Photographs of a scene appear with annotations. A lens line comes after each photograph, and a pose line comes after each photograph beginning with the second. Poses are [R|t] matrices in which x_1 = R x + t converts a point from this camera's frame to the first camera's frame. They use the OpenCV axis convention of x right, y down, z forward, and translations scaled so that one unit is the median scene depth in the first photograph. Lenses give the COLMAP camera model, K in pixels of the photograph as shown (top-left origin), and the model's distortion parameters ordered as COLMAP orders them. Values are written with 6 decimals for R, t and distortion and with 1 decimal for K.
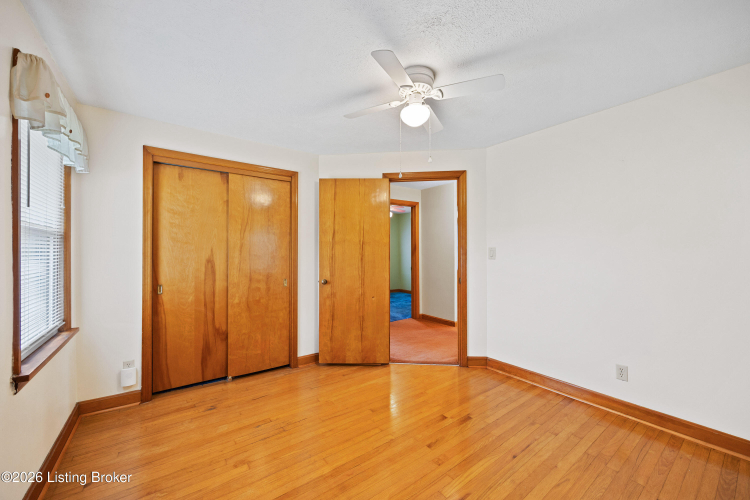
lens RADIAL K [[294.7, 0, 371.9], [0, 294.7, 249.7], [0, 0, 1]] dist [-0.002348, 0.000078]
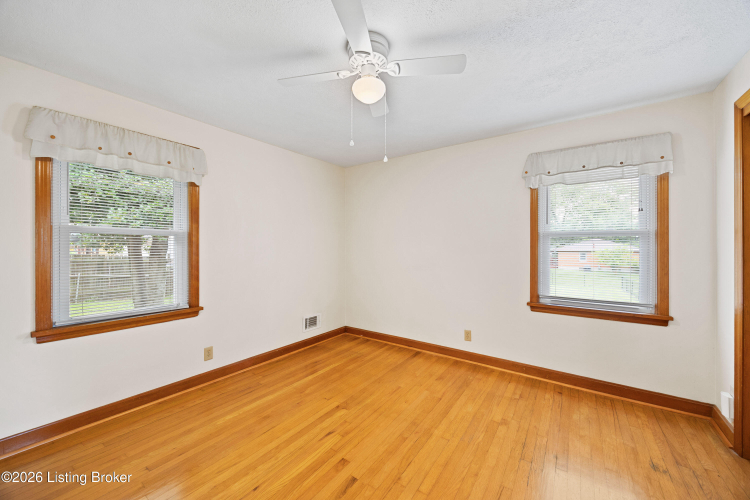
lens RADIAL K [[294.7, 0, 374.6], [0, 294.7, 248.0], [0, 0, 1]] dist [-0.002348, 0.000078]
pose [[-0.950972, -0.000038, -0.309276, 0.423220], [0.000059, 1.000000, -0.000304, 0.010982], [0.309276, -0.000307, -0.950972, 1.929224]]
